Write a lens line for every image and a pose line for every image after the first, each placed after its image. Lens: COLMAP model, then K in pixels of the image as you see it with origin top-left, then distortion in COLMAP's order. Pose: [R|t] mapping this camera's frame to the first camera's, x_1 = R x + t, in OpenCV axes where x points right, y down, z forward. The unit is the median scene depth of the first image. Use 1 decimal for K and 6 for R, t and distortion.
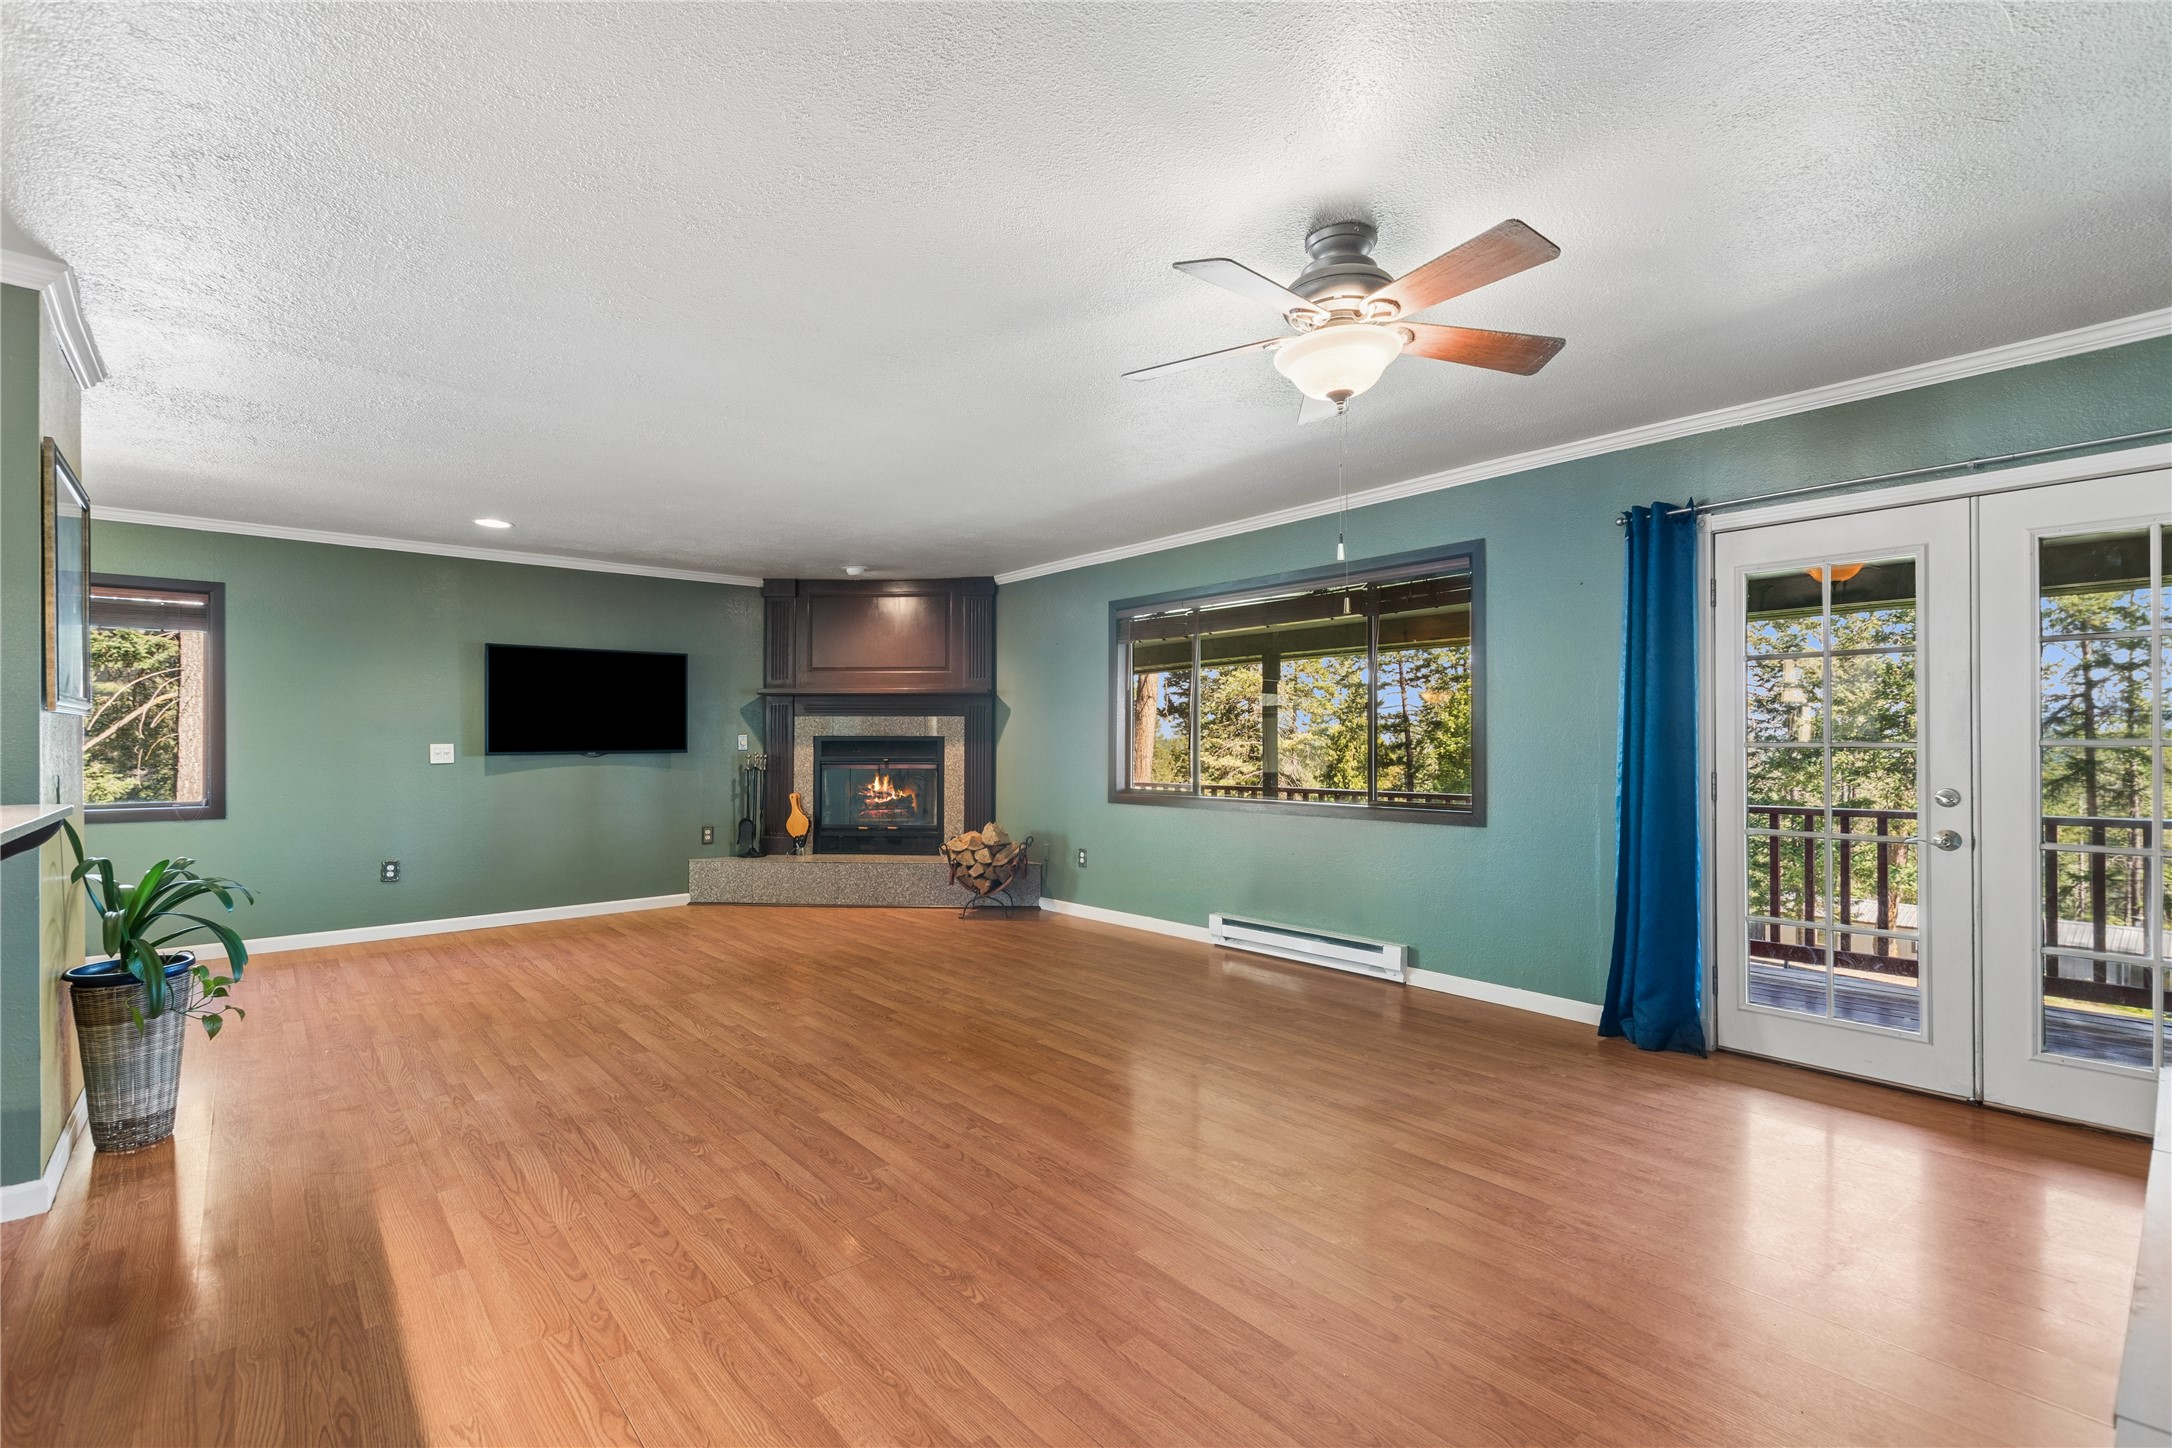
lens RADIAL K [[948.7, 0, 1098.4], [0, 948.7, 742.5], [0, 0, 1]] dist [0.006110, -0.003801]
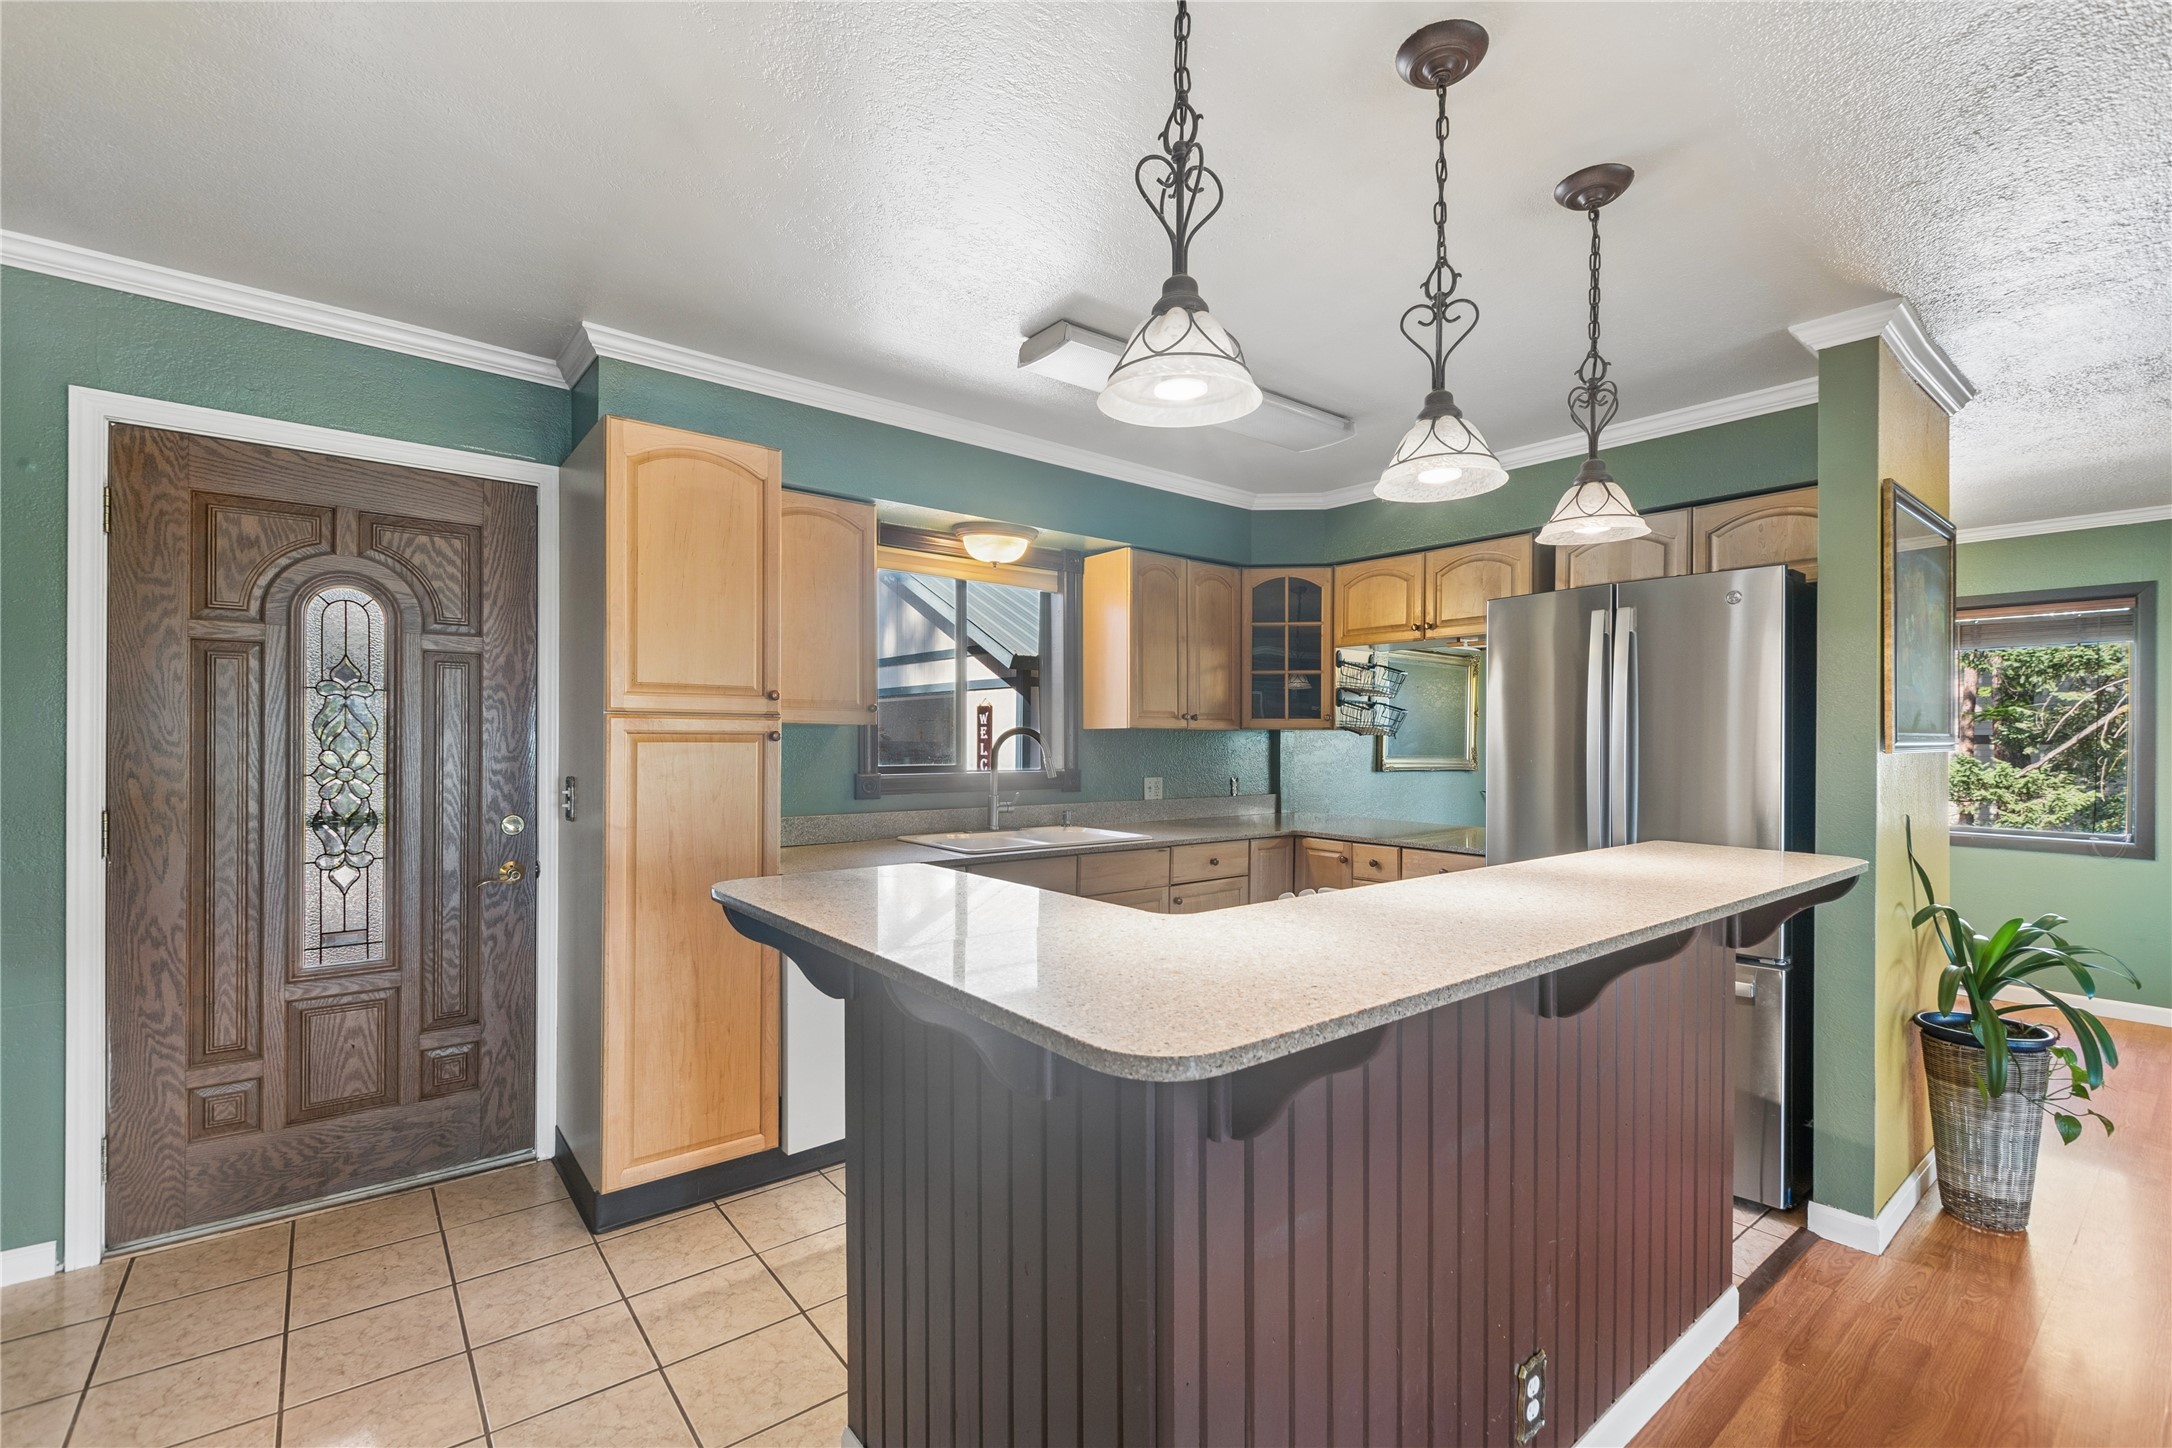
lens RADIAL K [[948.7, 0, 1088.0], [0, 948.7, 734.8], [0, 0, 1]] dist [0.006110, -0.003801]
pose [[-0.048511, -0.000423, -0.998823, -0.032860], [-0.012003, 0.999928, 0.000160, -0.020131], [0.998751, 0.011997, -0.048513, 0.099809]]
